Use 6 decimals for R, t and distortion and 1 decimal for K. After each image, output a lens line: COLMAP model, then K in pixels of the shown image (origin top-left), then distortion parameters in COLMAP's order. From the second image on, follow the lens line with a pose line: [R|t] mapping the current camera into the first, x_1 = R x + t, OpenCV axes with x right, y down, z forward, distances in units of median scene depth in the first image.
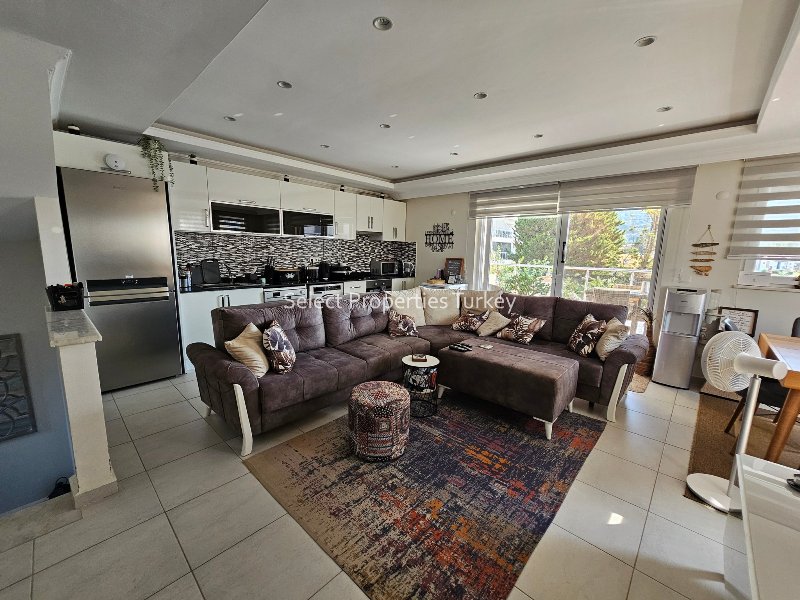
lens RADIAL K [[328.5, 0, 396.7], [0, 328.5, 304.9], [0, 0, 1]] dist [-0.000195, -0.000025]
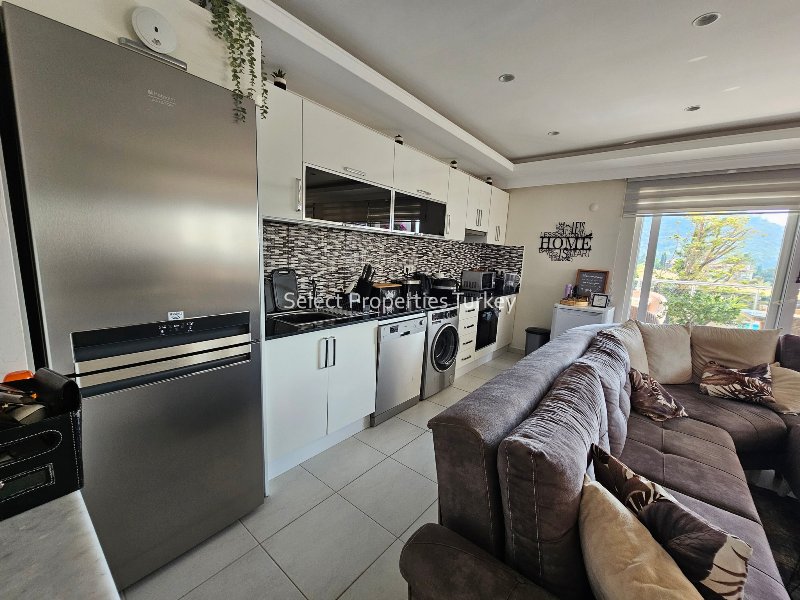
lens RADIAL K [[328.5, 0, 396.7], [0, 328.5, 304.9], [0, 0, 1]] dist [-0.000195, -0.000025]
pose [[0.997339, 0.012767, 0.071781, -0.384632], [-0.012354, 0.999904, -0.006195, -0.069400], [-0.071853, 0.005291, 0.997401, 0.382429]]
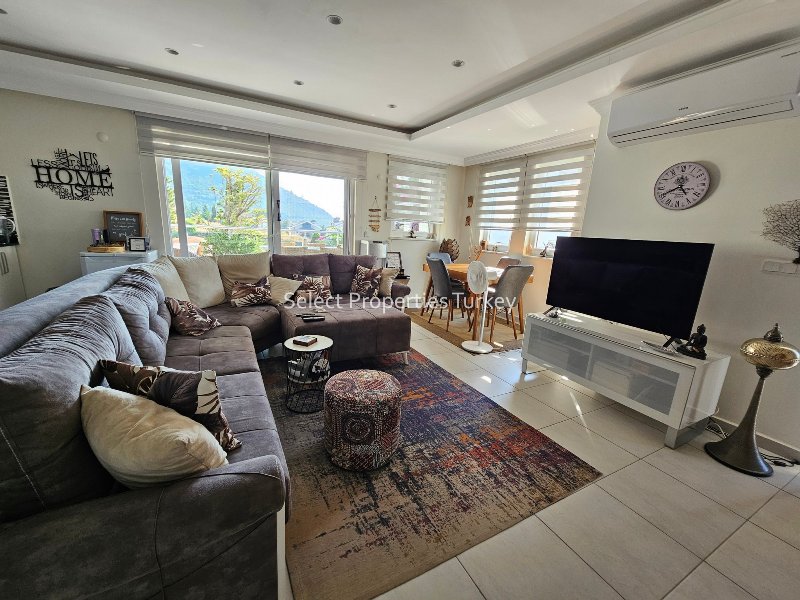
lens RADIAL K [[328.5, 0, 396.7], [0, 328.5, 304.9], [0, 0, 1]] dist [-0.000195, -0.000025]
pose [[0.326299, -0.218426, 0.919684, -0.363732], [0.109069, 0.975138, 0.192899, -0.033568], [-0.938953, 0.037367, 0.342010, 0.328665]]
